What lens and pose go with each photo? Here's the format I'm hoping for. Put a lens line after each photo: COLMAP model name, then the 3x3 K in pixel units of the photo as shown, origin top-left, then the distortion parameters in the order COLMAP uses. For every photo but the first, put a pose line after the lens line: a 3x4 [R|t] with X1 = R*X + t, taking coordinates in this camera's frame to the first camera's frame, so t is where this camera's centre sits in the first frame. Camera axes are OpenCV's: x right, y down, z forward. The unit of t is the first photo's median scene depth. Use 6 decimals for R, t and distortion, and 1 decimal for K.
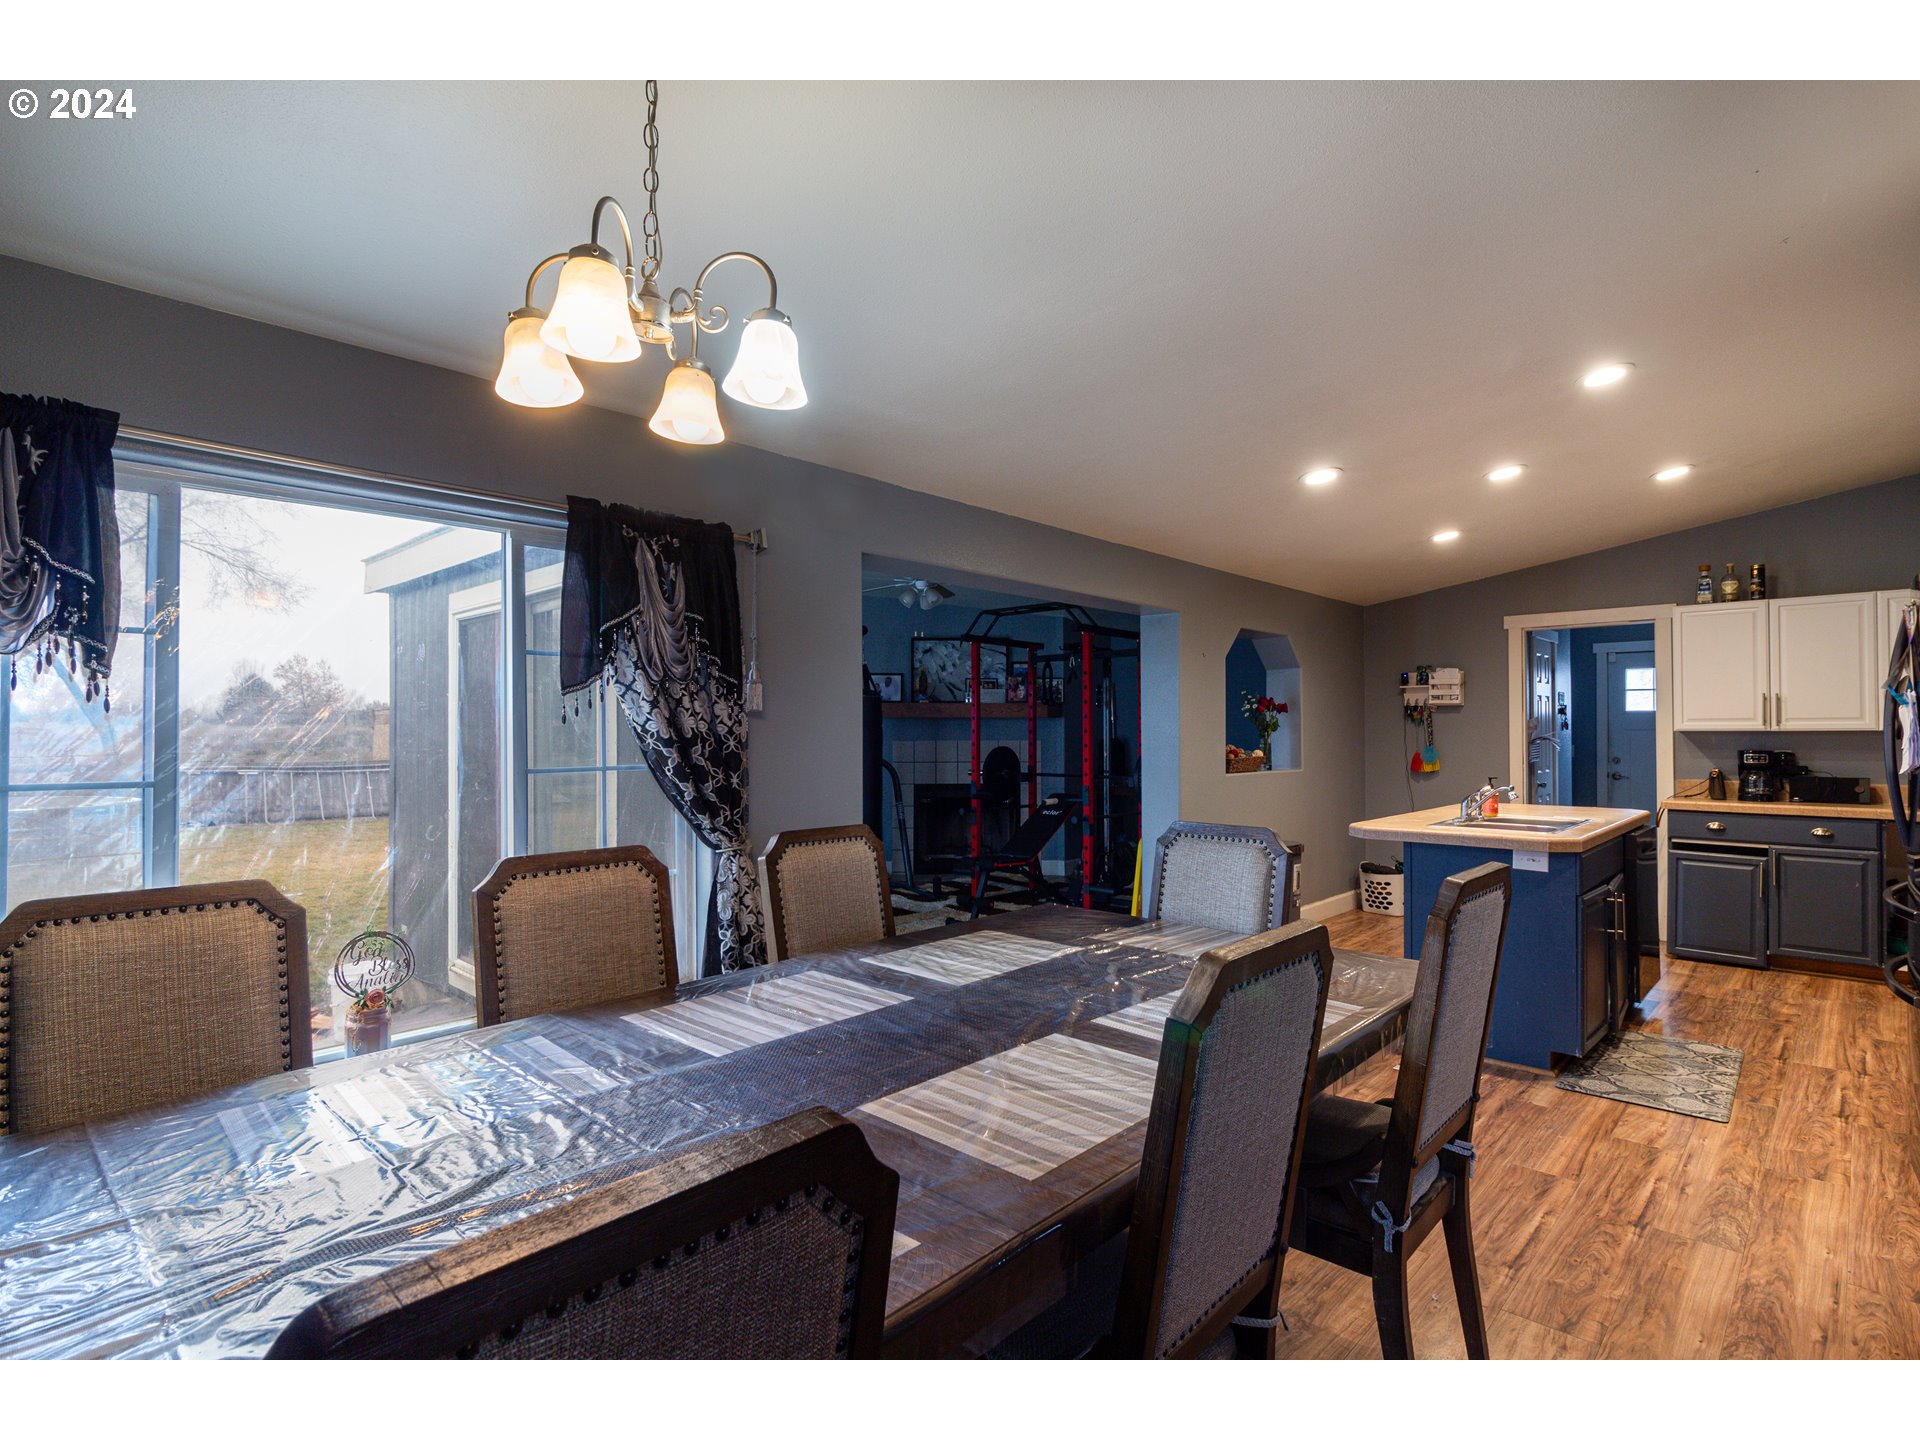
lens RADIAL K [[962.8, 0, 971.3], [0, 962.8, 723.5], [0, 0, 1]] dist [-0.003232, 0.000173]
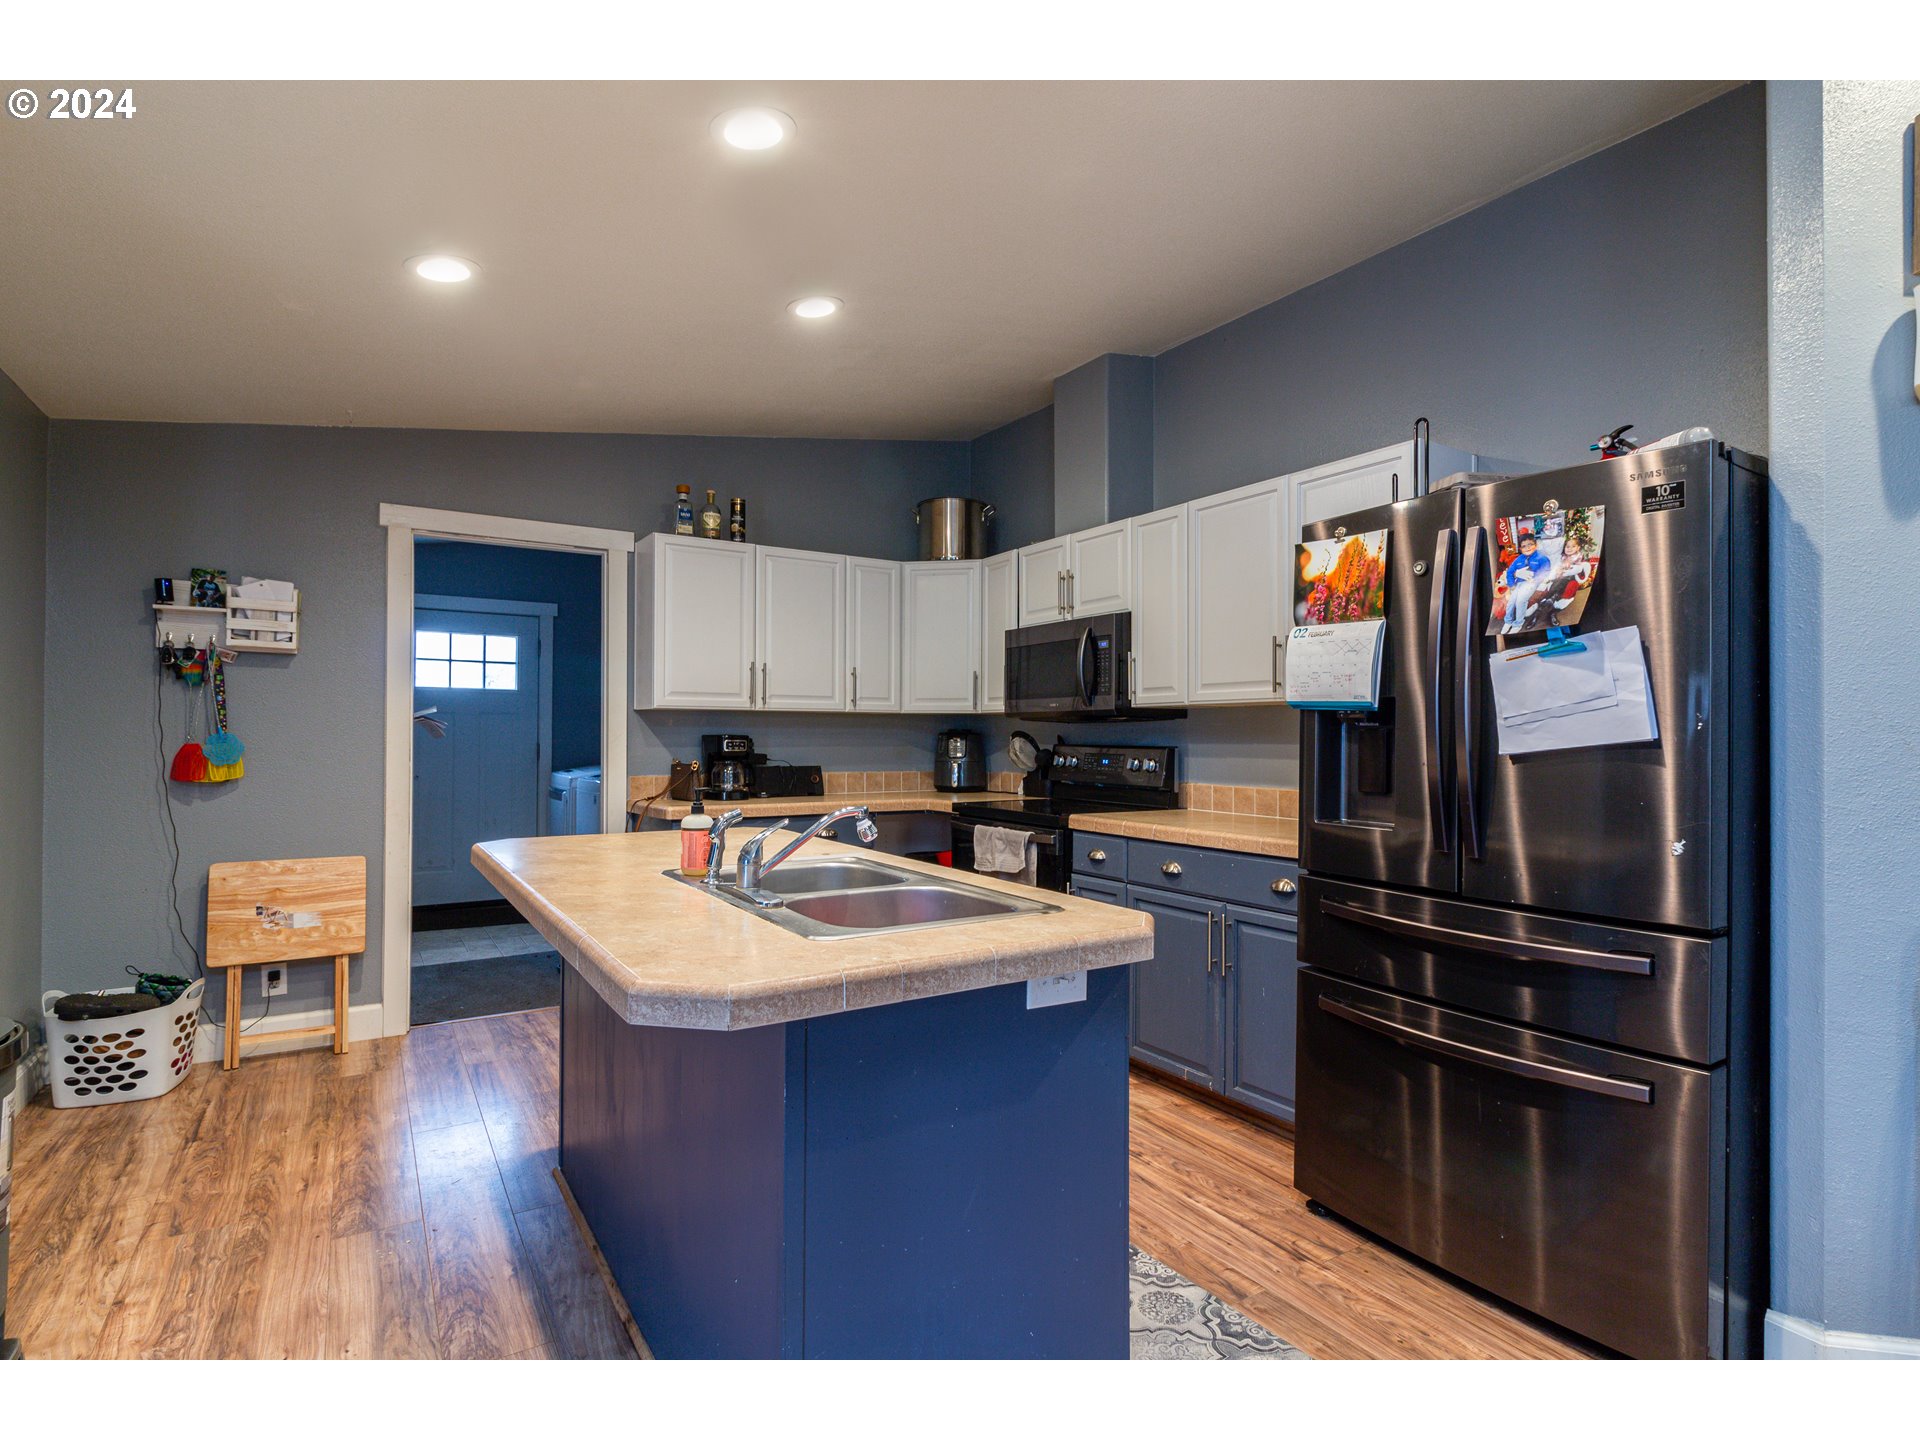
lens RADIAL K [[962.8, 0, 971.3], [0, 962.8, 723.5], [0, 0, 1]] dist [-0.003232, 0.000173]
pose [[0.235826, 0.010169, 0.971742, 0.080245], [-0.018726, 0.999807, -0.005918, 0.015254], [-0.971615, -0.016801, 0.235971, 0.492676]]
